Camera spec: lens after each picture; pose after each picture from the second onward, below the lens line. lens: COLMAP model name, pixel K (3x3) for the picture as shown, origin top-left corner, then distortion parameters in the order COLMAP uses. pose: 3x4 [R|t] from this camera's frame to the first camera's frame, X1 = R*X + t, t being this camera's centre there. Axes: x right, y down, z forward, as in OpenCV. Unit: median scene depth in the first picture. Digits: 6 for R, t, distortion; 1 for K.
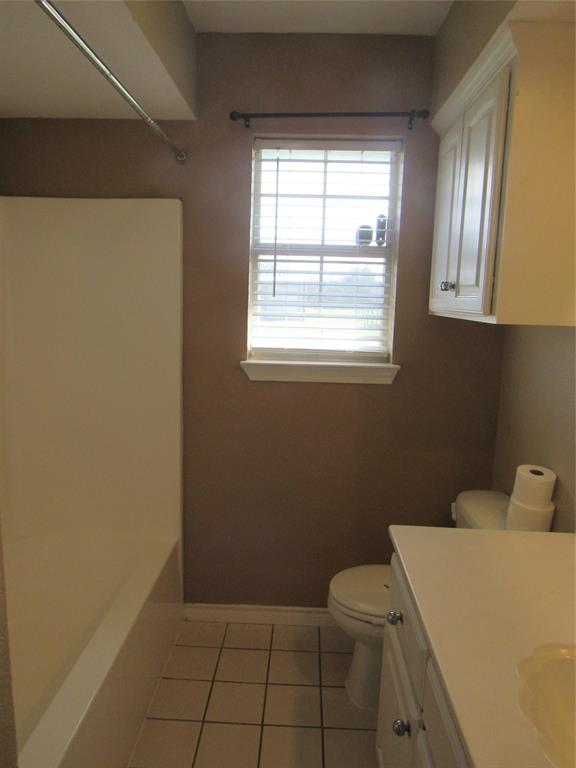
lens RADIAL K [[546.9, 0, 288.5], [0, 546.9, 382.9], [0, 0, 1]] dist [-0.030596, 0.007259]
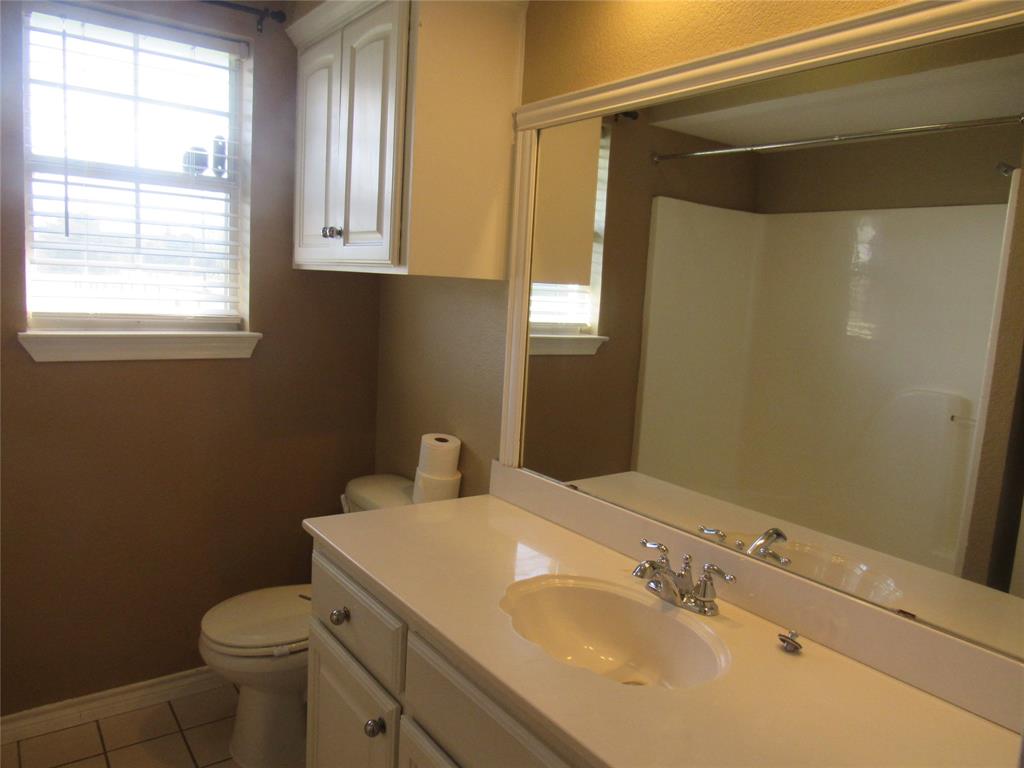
lens RADIAL K [[729.1, 0, 514.7], [0, 729.1, 378.3], [0, 0, 1]] dist [-0.030596, 0.007259]
pose [[0.785475, -0.063136, 0.615665, -0.152845], [0.059965, 0.997866, 0.025827, 0.027599], [-0.615982, 0.016631, 0.787585, -0.039743]]
